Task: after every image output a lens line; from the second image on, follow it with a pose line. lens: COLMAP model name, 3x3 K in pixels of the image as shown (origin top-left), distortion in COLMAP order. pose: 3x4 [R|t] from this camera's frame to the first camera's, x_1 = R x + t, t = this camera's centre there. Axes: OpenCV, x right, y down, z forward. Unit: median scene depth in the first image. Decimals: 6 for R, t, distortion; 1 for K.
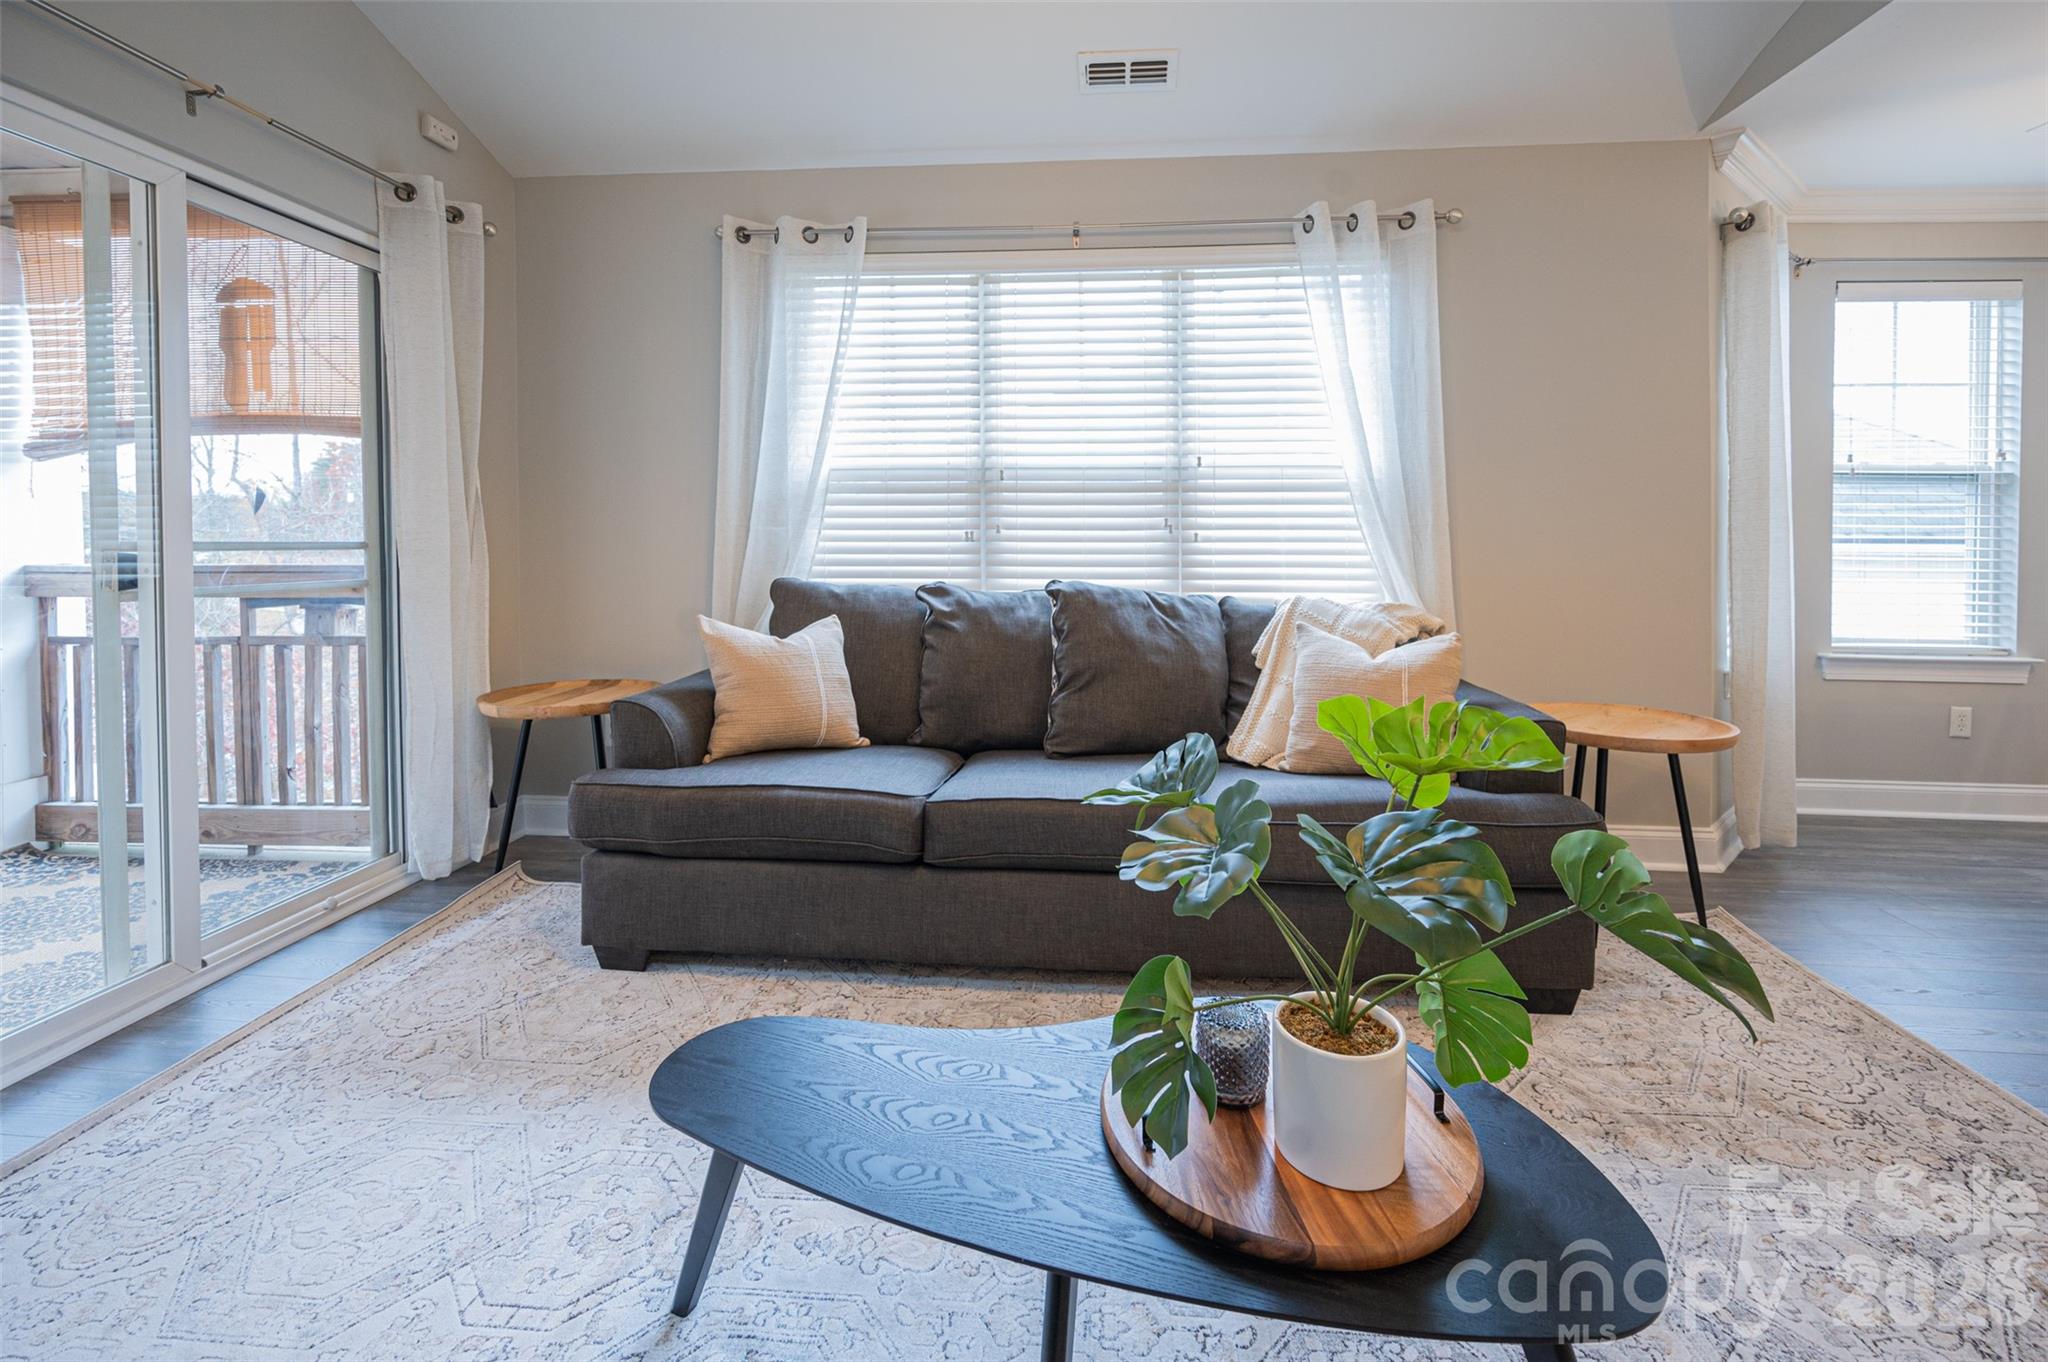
lens RADIAL K [[888.8, 0, 1030.8], [0, 888.8, 545.7], [0, 0, 1]] dist [-0.001405, 0.000257]
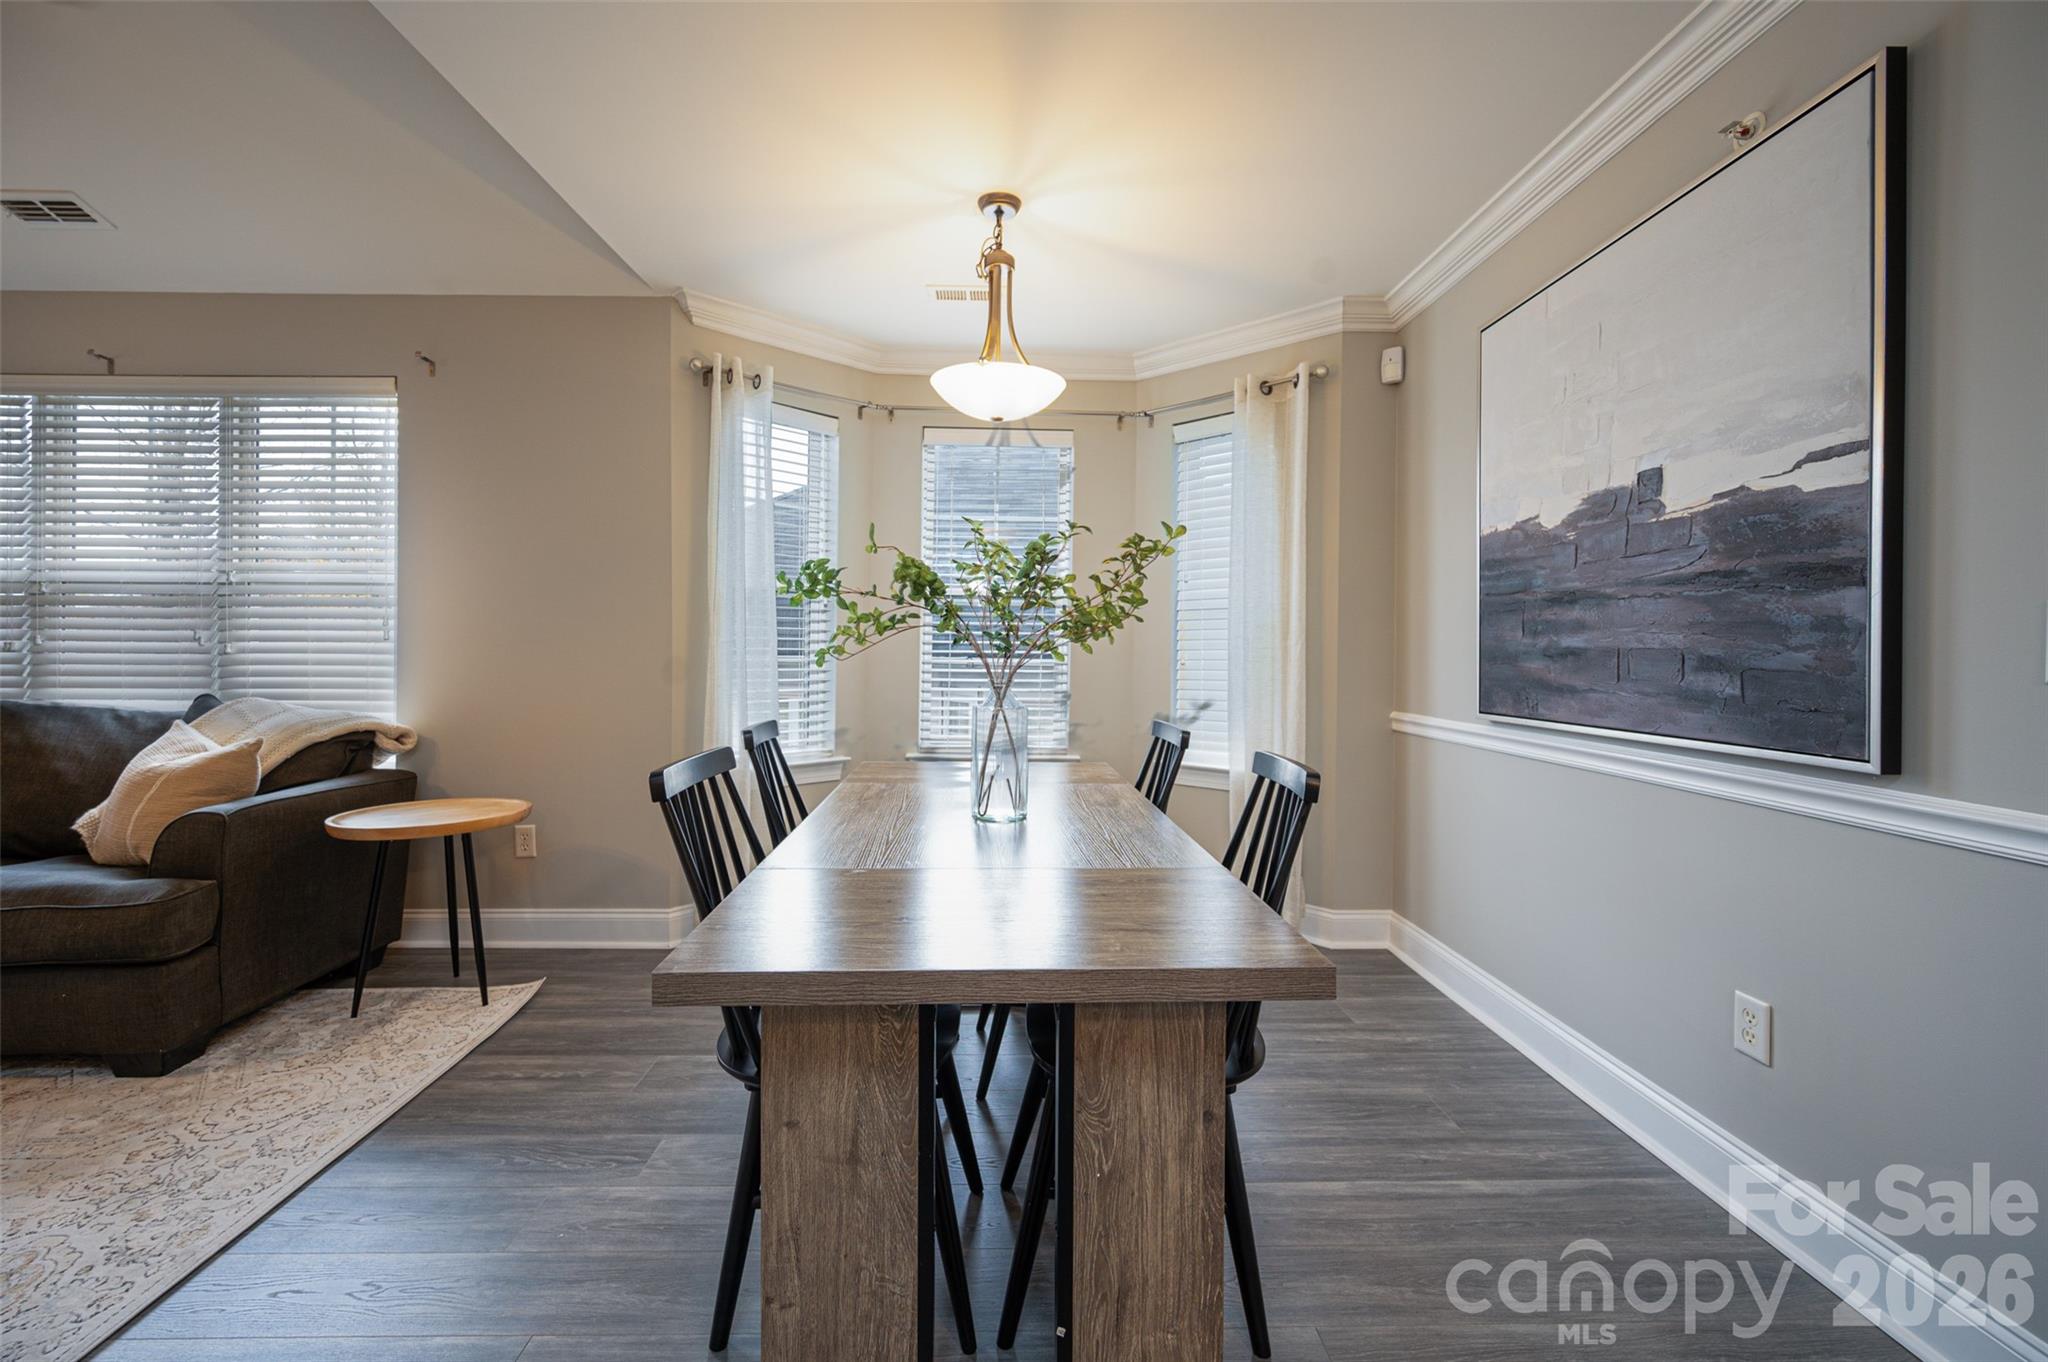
lens RADIAL K [[864.5, 0, 1013.4], [0, 864.5, 655.4], [0, 0, 1]] dist [0.000131, 0.000066]
pose [[0.995184, 0.003842, 0.097953, 0.974030], [-0.002808, 0.999939, -0.010695, 0.006727], [-0.097988, 0.010369, 0.995134, -0.113651]]
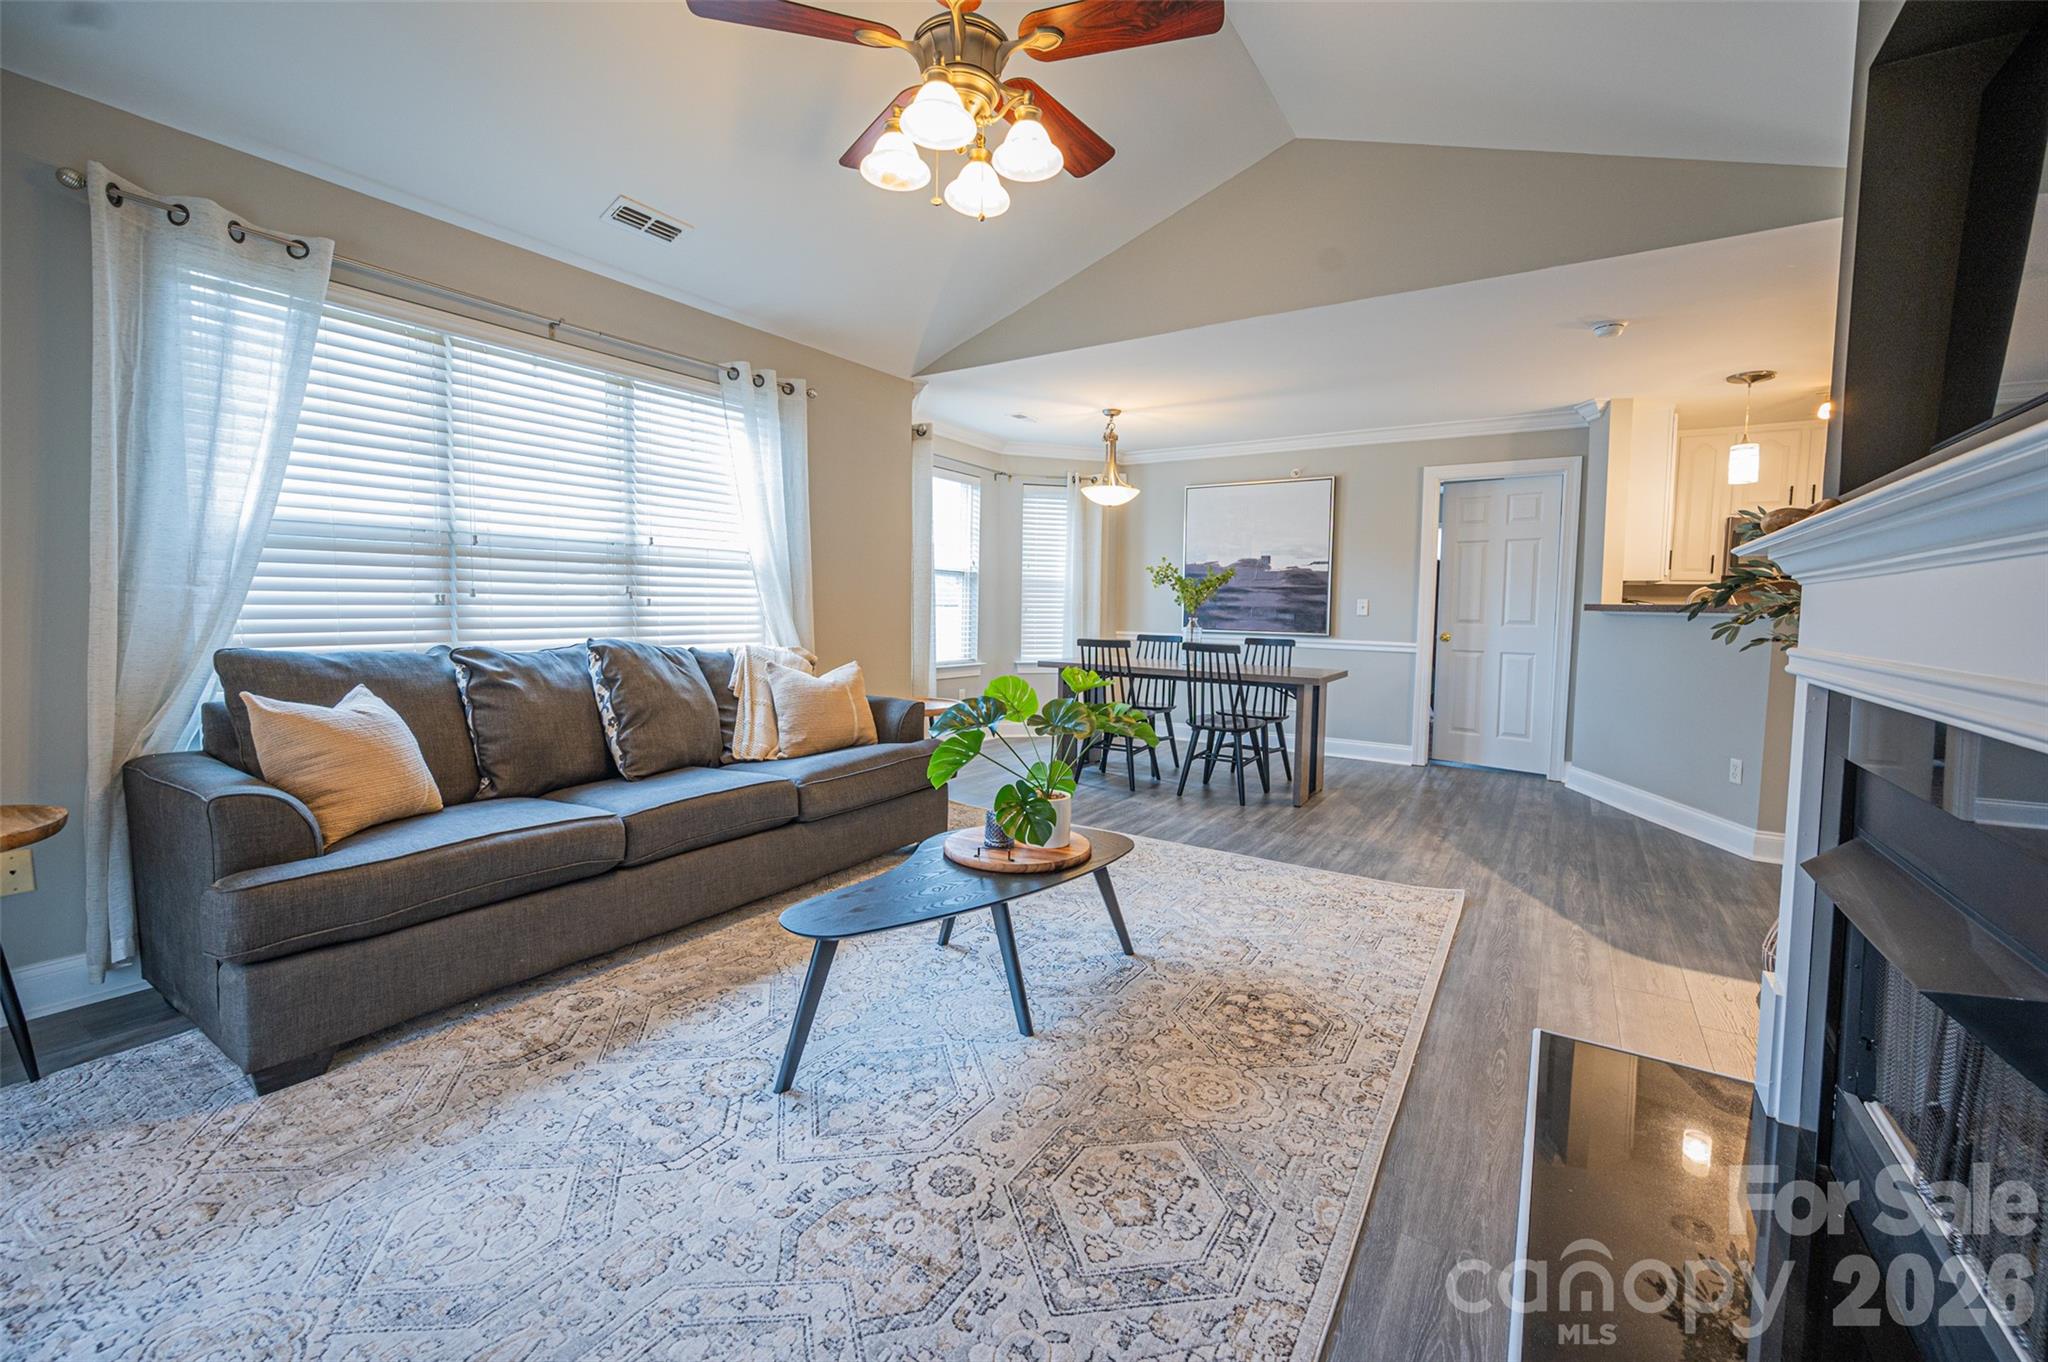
lens RADIAL K [[896.6, 0, 1030.6], [0, 896.6, 661.9], [0, 0, 1]] dist [-0.000194, 0.000038]
pose [[0.454185, -0.054483, 0.889240, -0.713776], [-0.003945, 0.997996, 0.063161, -0.007406], [-0.890899, -0.032195, 0.453060, -0.048793]]
